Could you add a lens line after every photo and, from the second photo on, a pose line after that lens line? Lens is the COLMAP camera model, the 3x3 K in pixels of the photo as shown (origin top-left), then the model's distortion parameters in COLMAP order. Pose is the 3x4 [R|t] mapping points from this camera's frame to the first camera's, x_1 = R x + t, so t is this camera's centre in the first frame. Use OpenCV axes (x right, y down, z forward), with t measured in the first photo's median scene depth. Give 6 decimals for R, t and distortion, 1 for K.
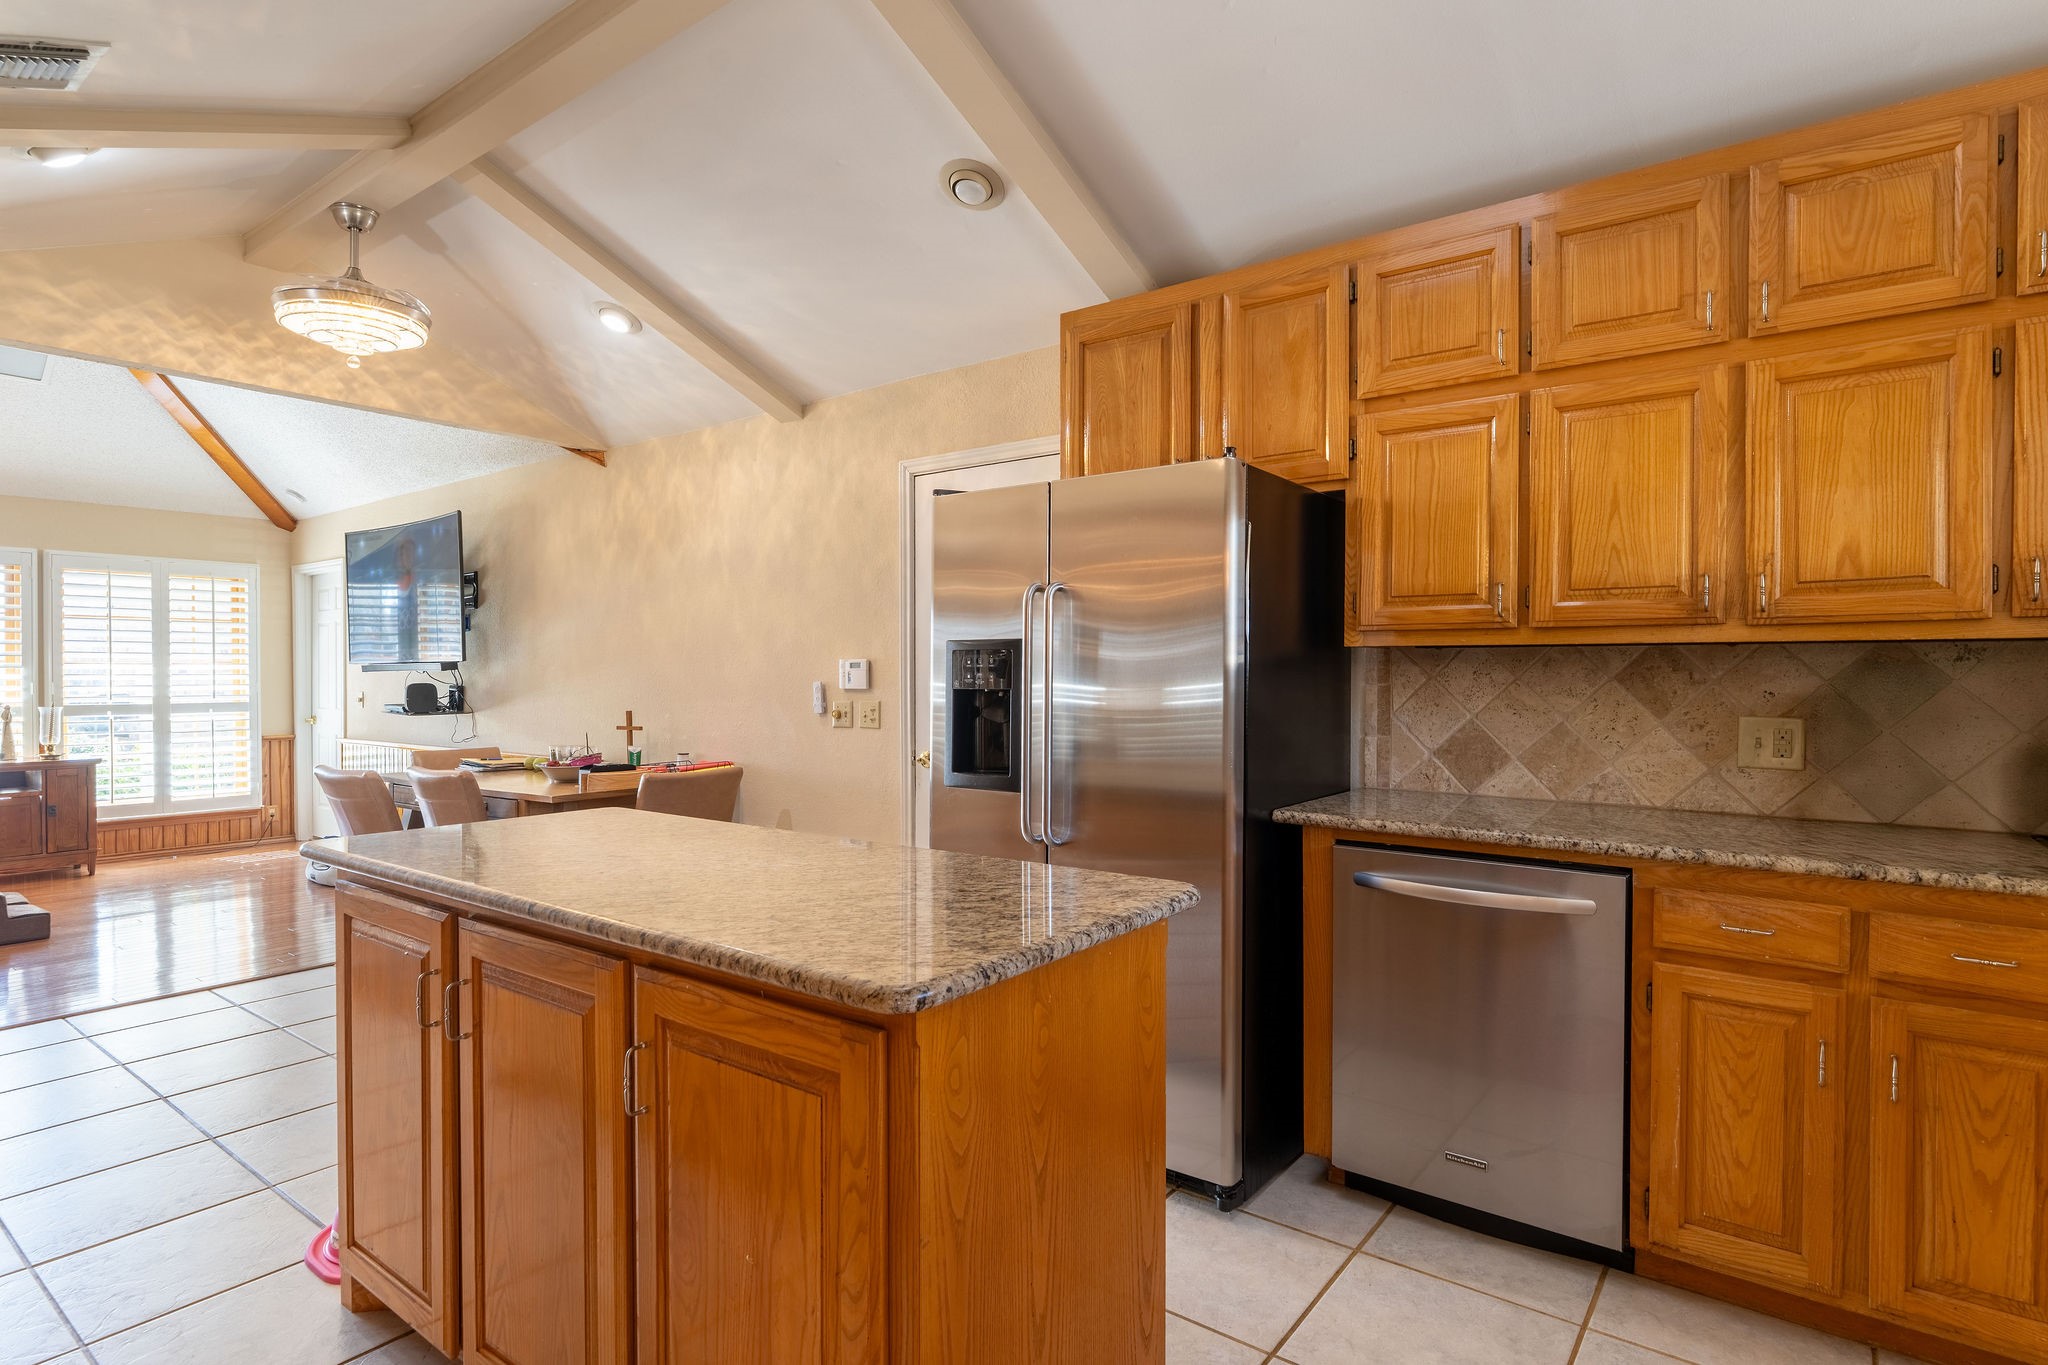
lens RADIAL K [[1038.2, 0, 1015.2], [0, 1038.2, 680.6], [0, 0, 1]] dist [-0.003892, 0.000298]
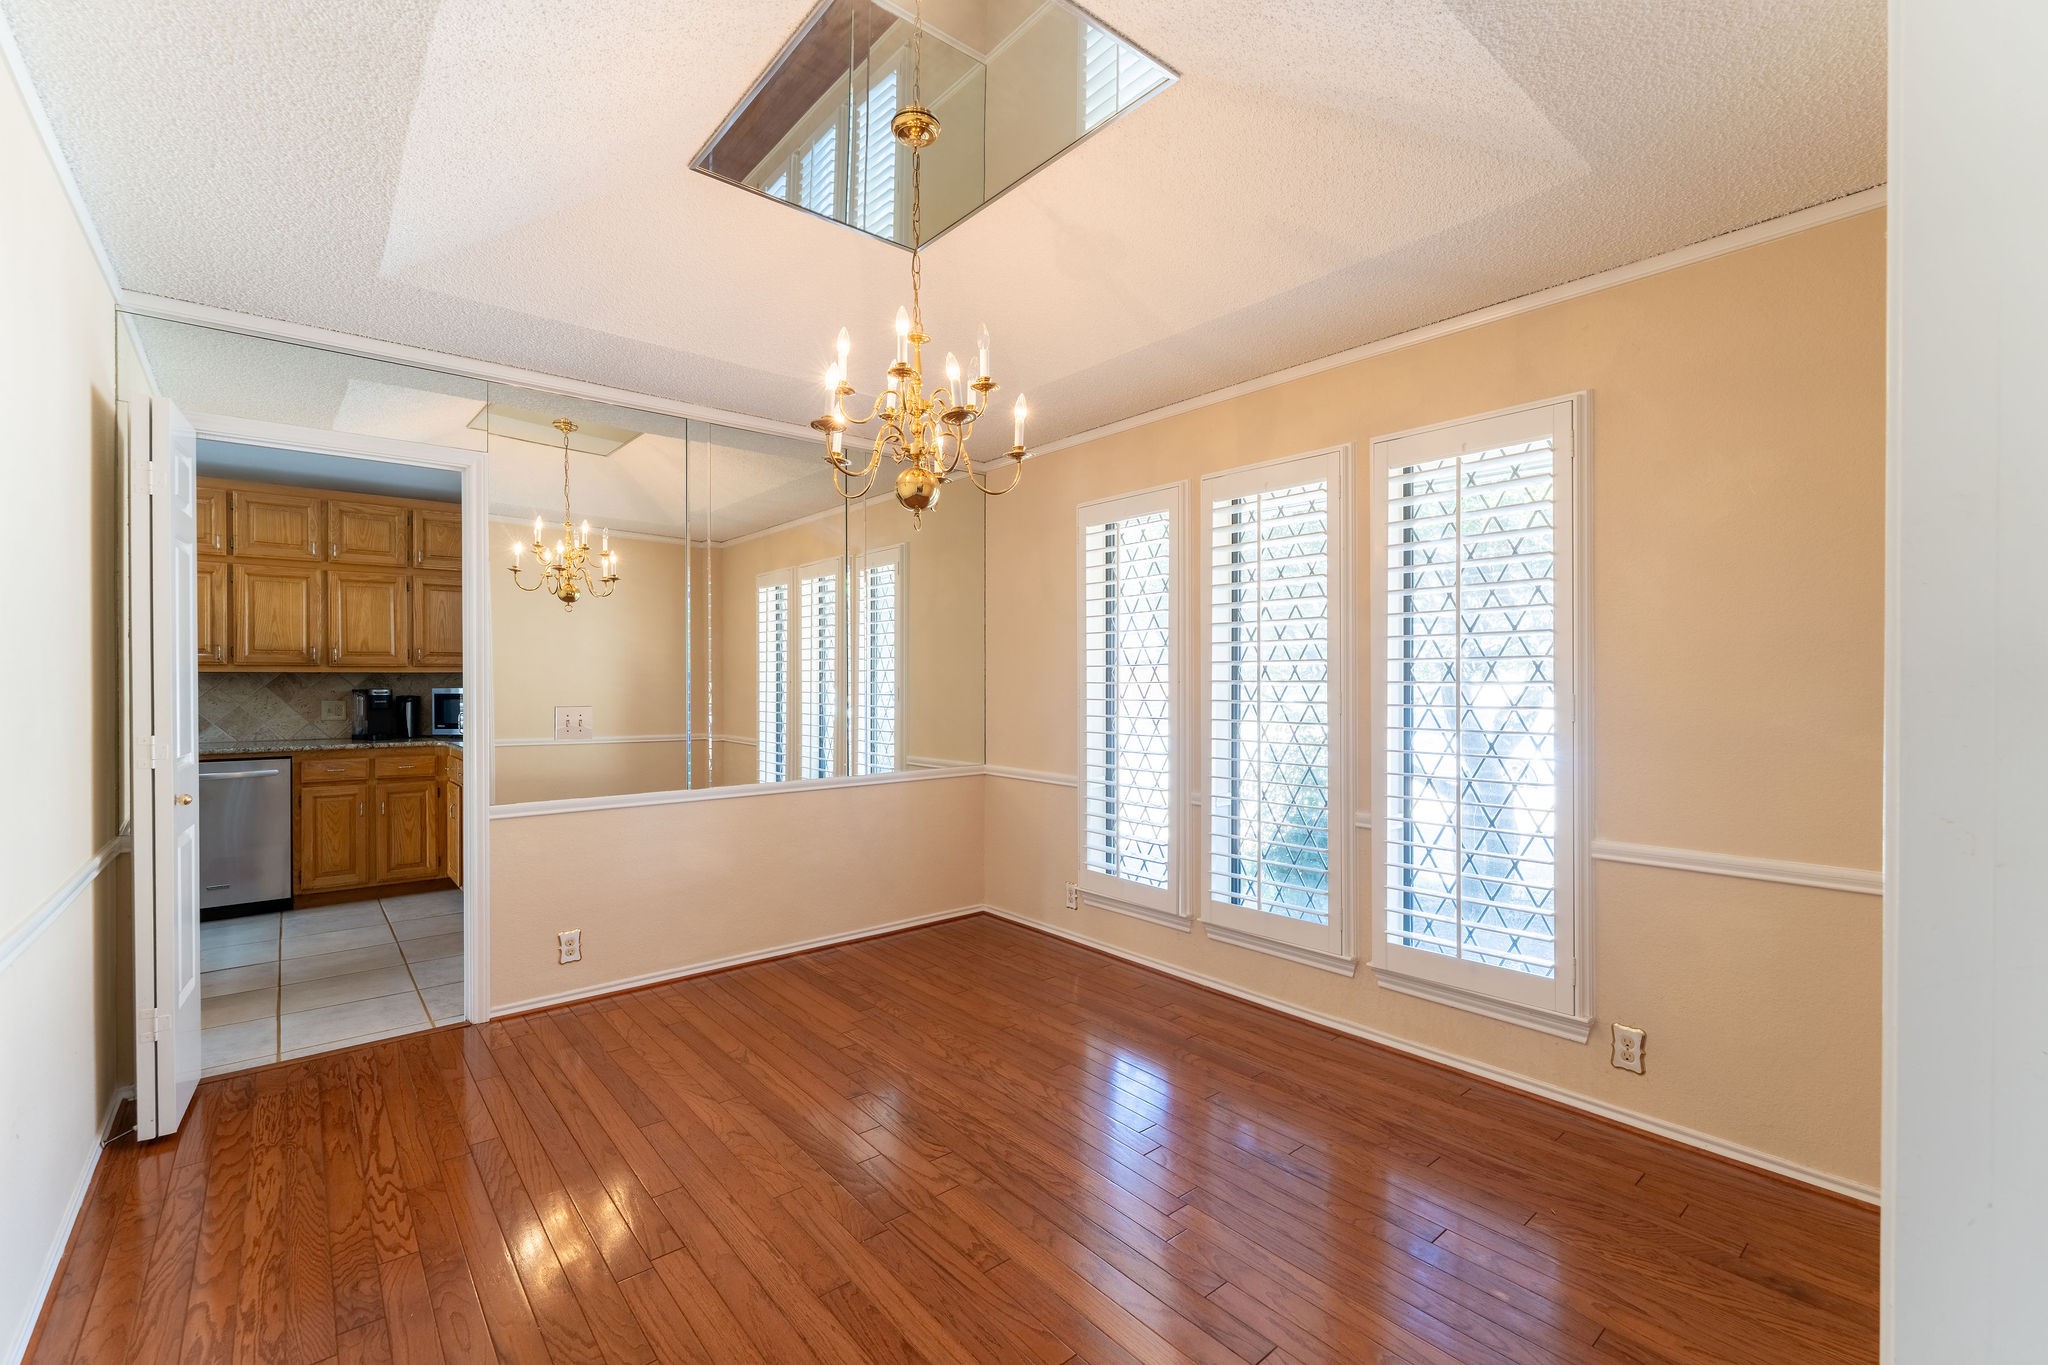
lens RADIAL K [[888.8, 0, 1011.2], [0, 888.8, 680.6], [0, 0, 1]] dist [-0.004337, -0.000173]
pose [[0.223342, -0.004775, 0.974729, -1.161601], [0.013876, 0.999902, 0.001719, 0.005373], [-0.974641, 0.013141, 0.223386, -1.265923]]
